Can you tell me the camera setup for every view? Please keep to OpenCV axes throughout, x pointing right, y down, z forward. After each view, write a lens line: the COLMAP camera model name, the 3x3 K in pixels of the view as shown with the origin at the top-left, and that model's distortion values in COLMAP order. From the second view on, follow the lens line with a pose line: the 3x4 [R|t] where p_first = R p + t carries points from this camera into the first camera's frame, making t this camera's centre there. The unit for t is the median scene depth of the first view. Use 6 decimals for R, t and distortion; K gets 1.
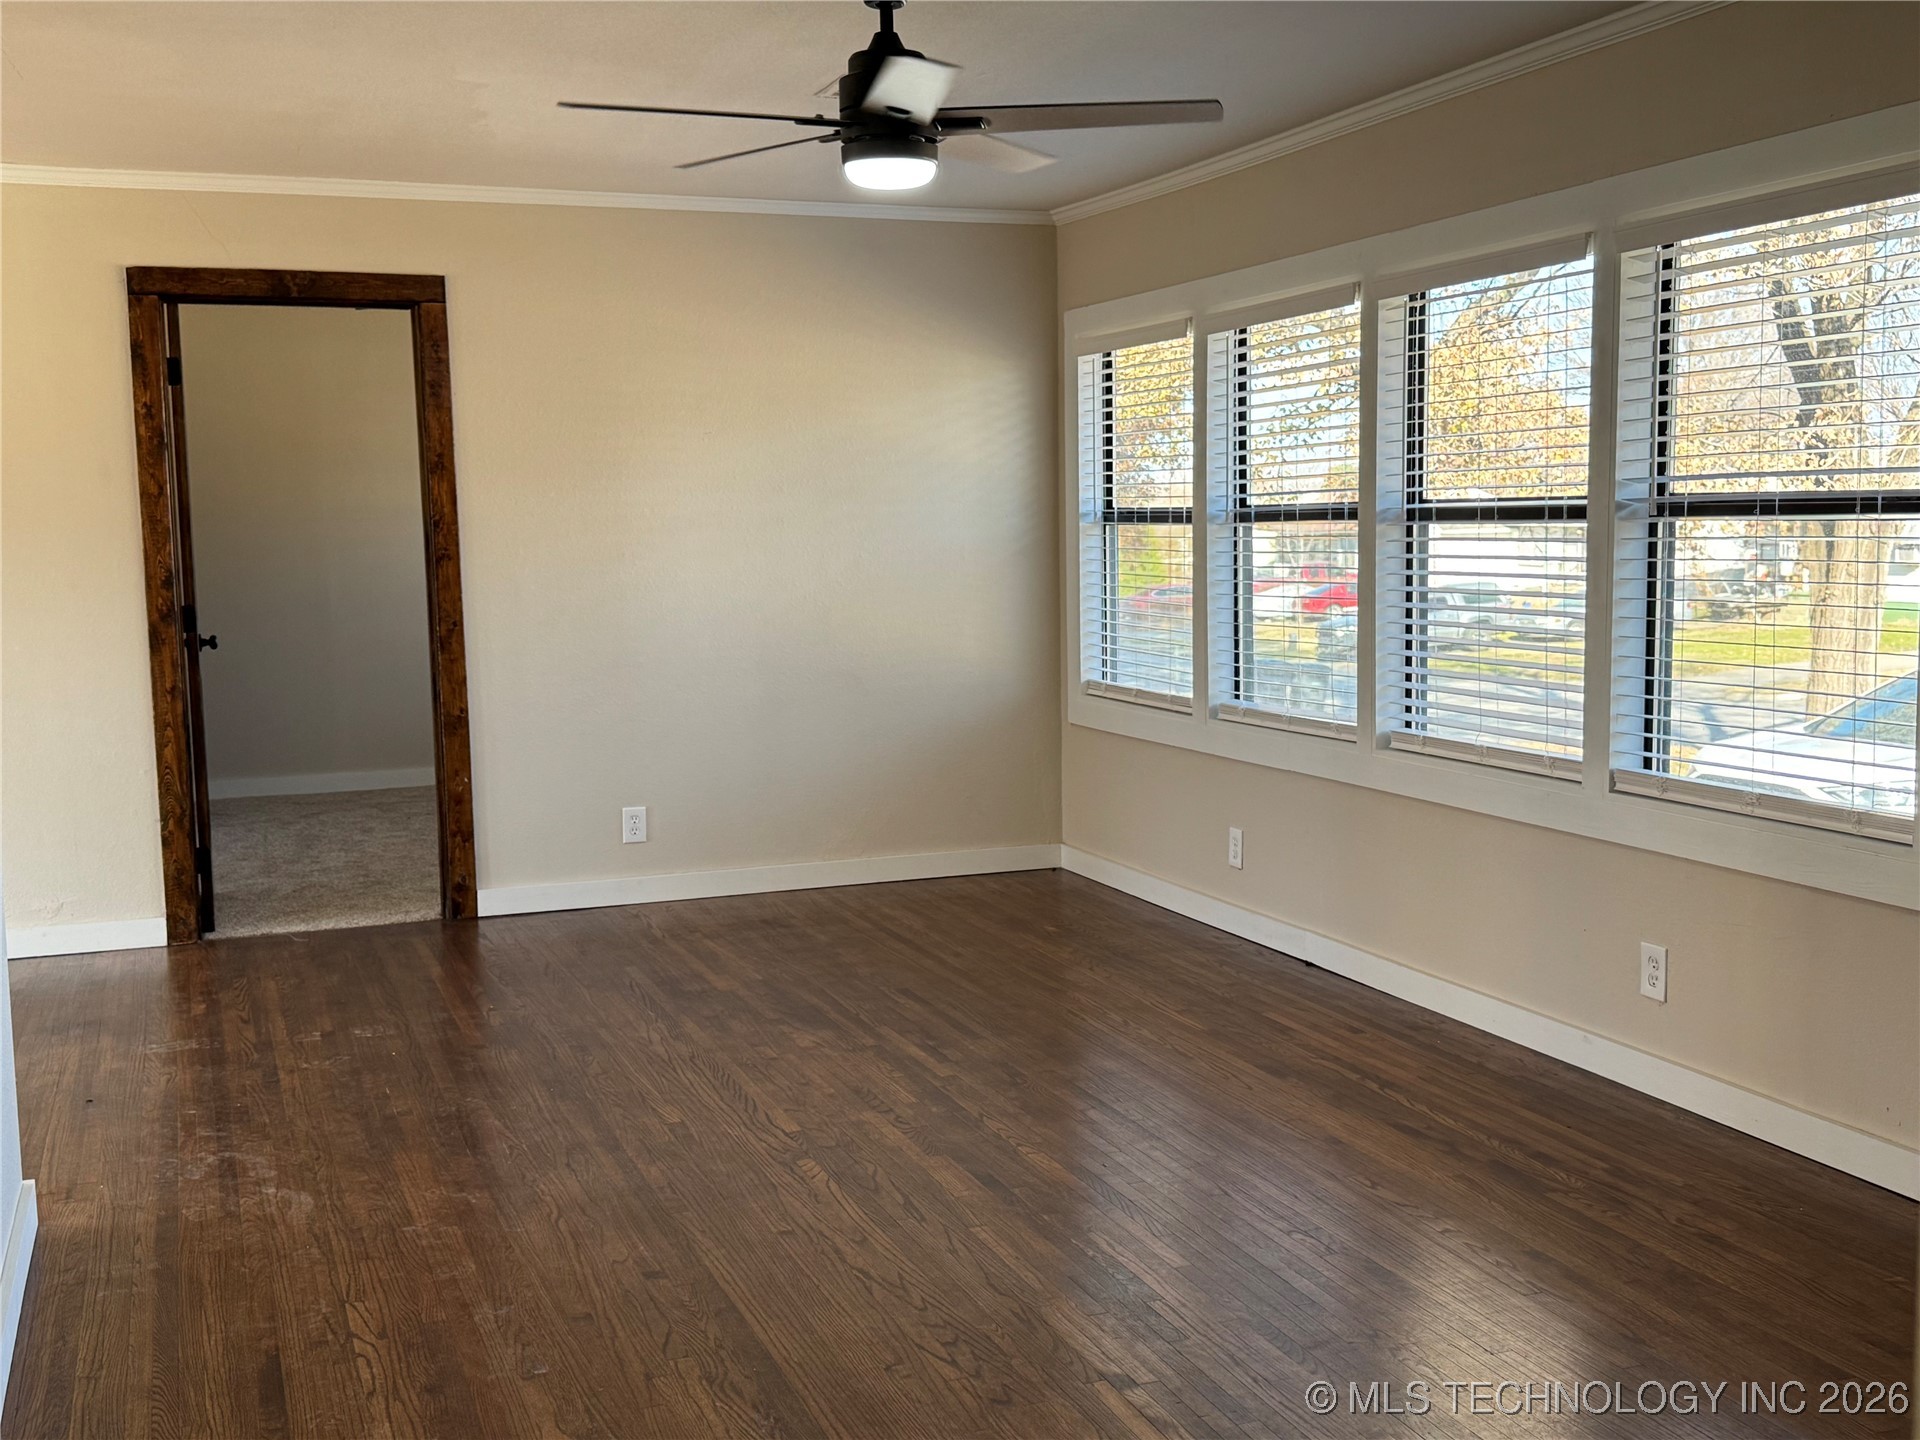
lens RADIAL K [[2006.7, 0, 960.0], [0, 2006.7, 720.0], [0, 0, 1]] dist [0.205327, -0.502138]
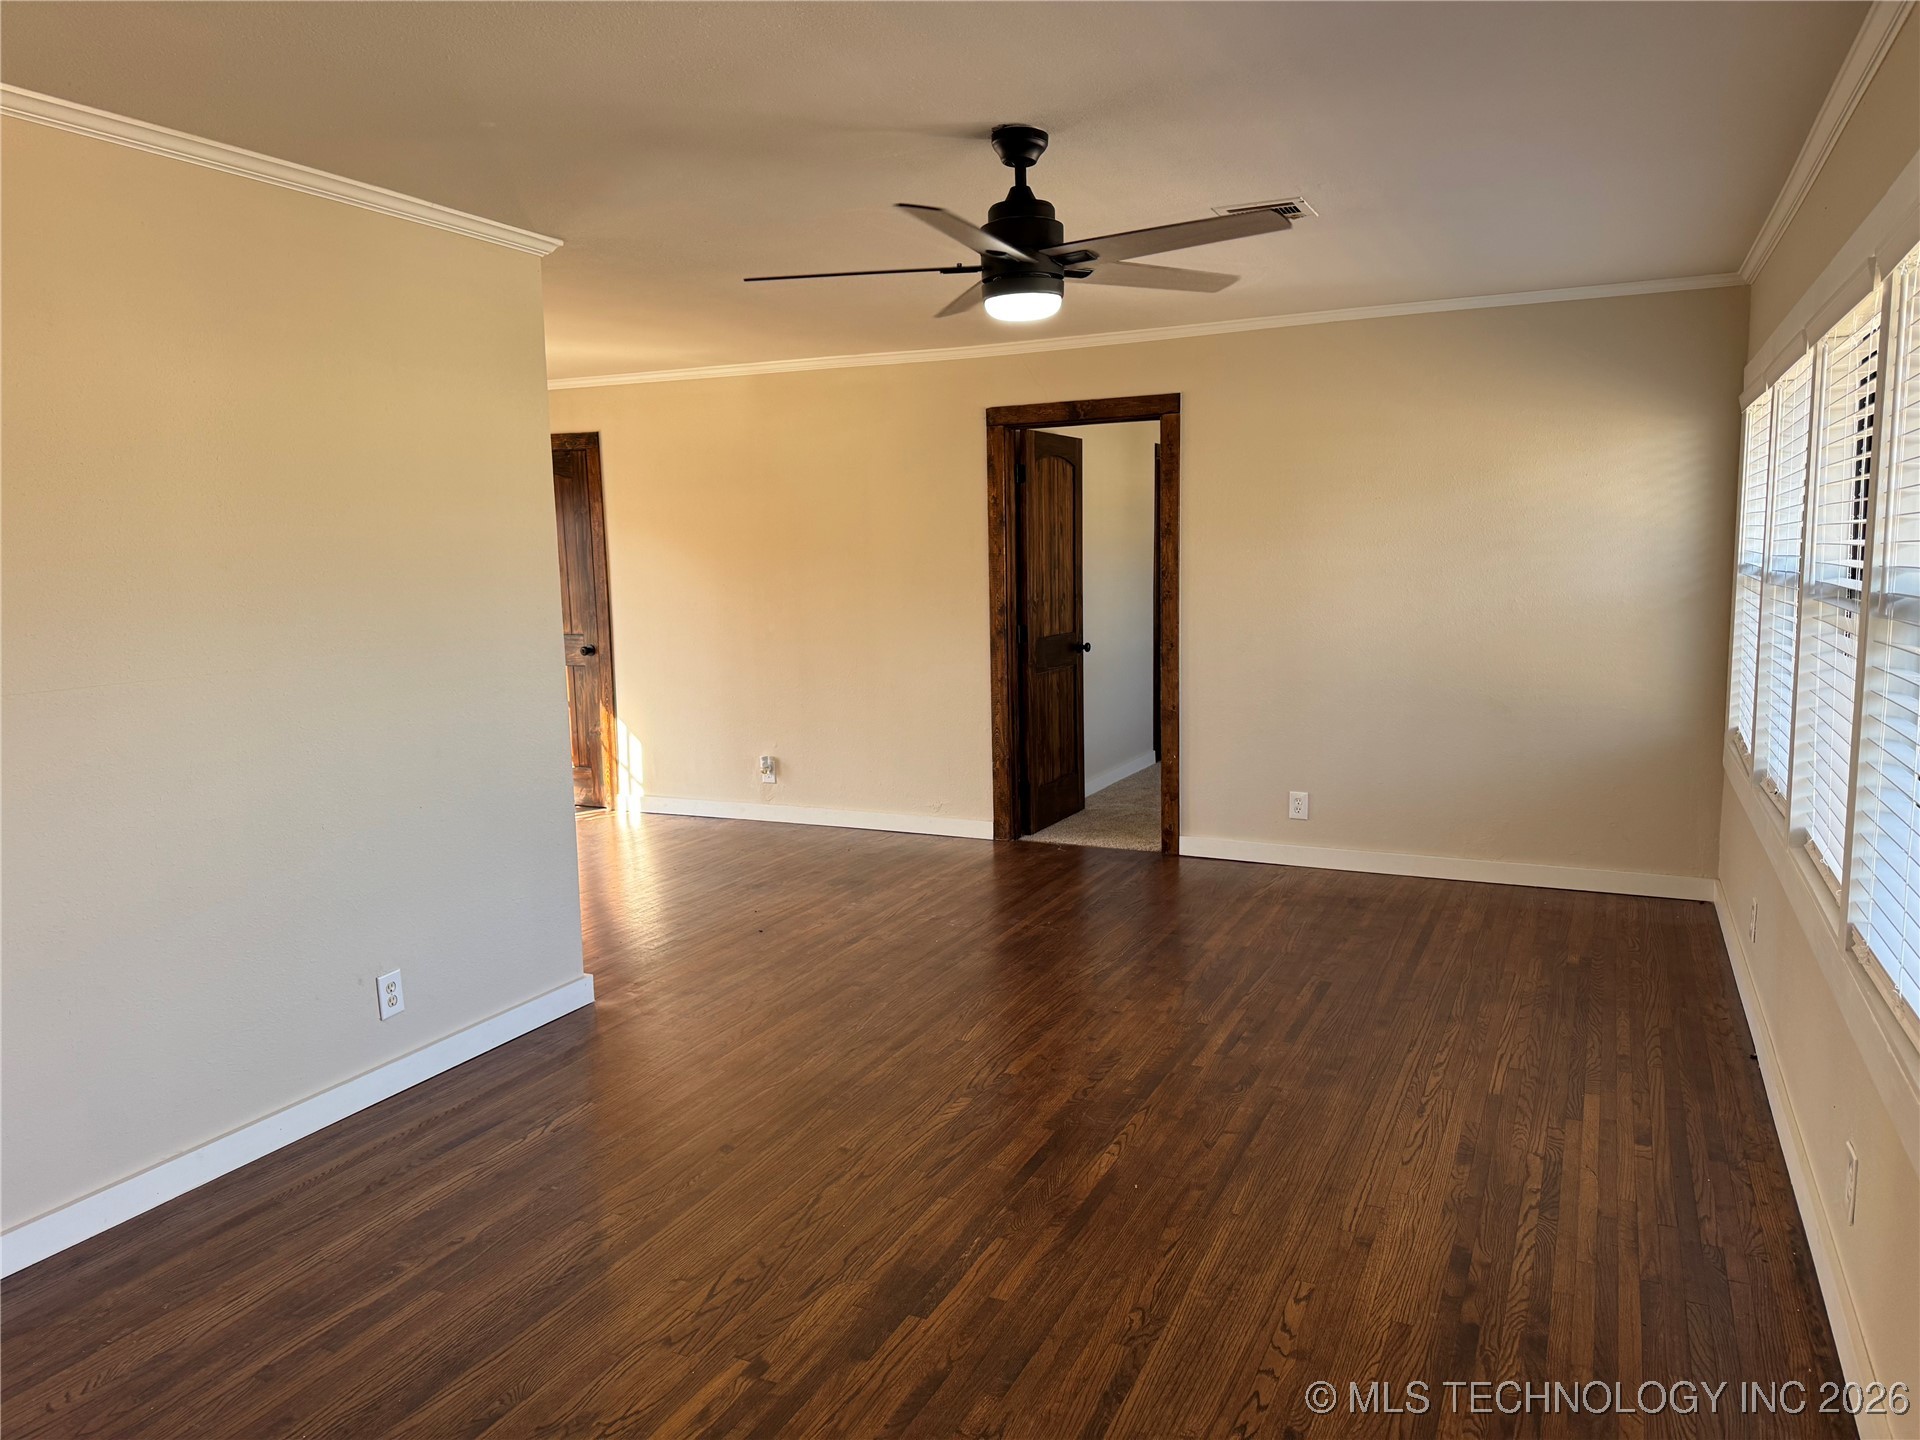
lens RADIAL K [[1331.7, 0, 960.0], [0, 1331.7, 720.0], [0, 0, 1]] dist [0.140512, -0.255361]
pose [[0.687662, 0.094460, -0.719860, 0.420268], [-0.067530, 0.995524, 0.066123, -0.062090], [0.722884, 0.003142, 0.690963, 0.343845]]
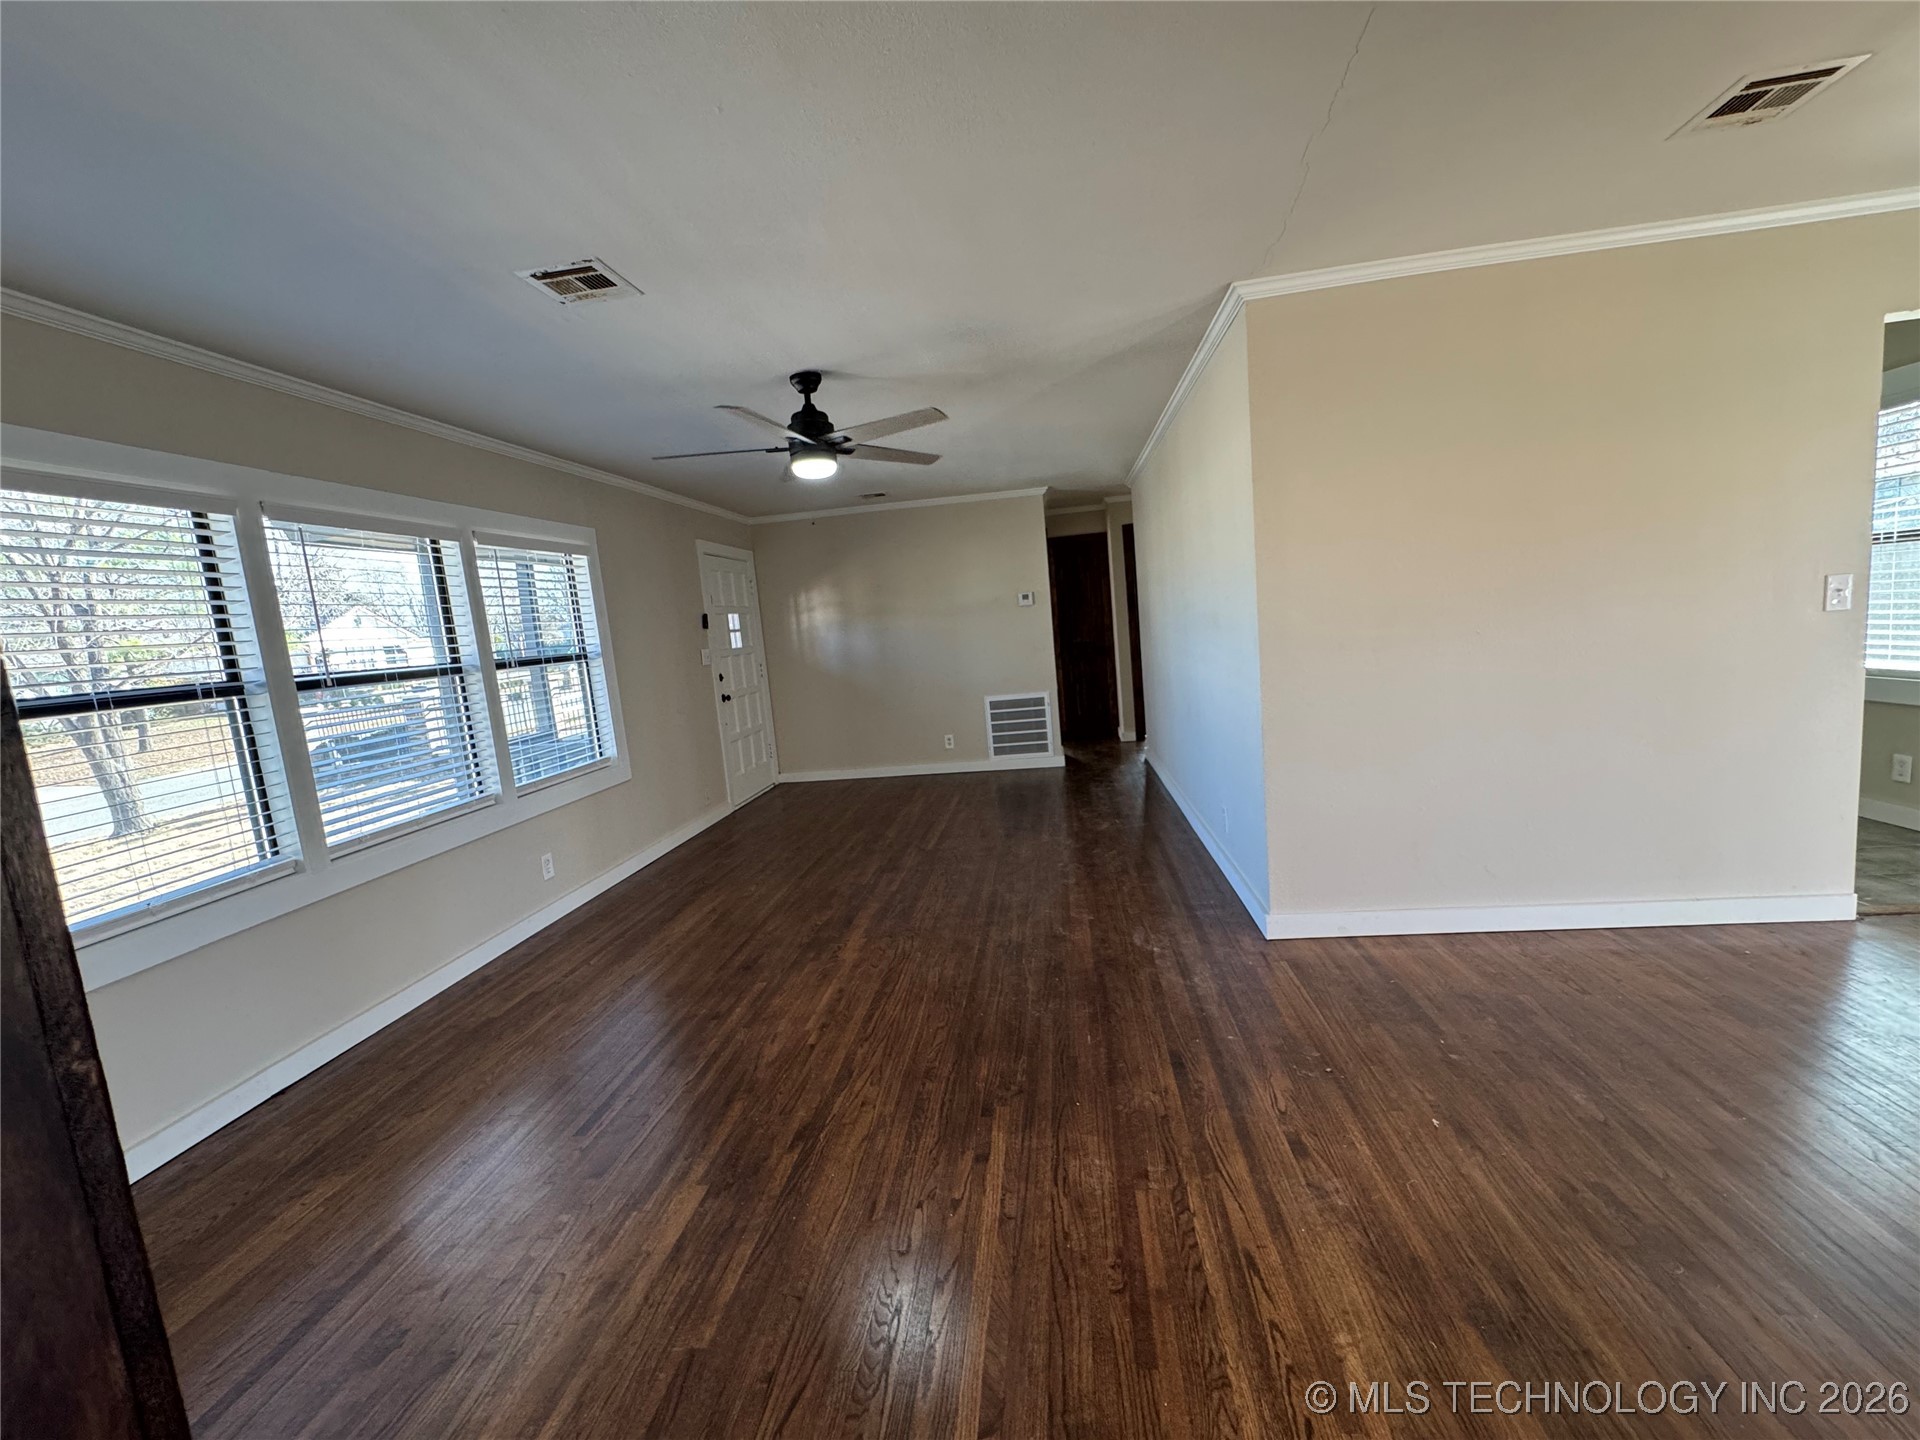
lens RADIAL K [[763.9, 0, 960.0], [0, 763.9, 720.0], [0, 0, 1]] dist [0.000087, -0.000024]
pose [[-0.876695, 0.034775, 0.479788, -0.428111], [0.152119, 0.966243, 0.207927, -0.127010], [-0.456361, 0.255273, -0.852391, 1.331843]]
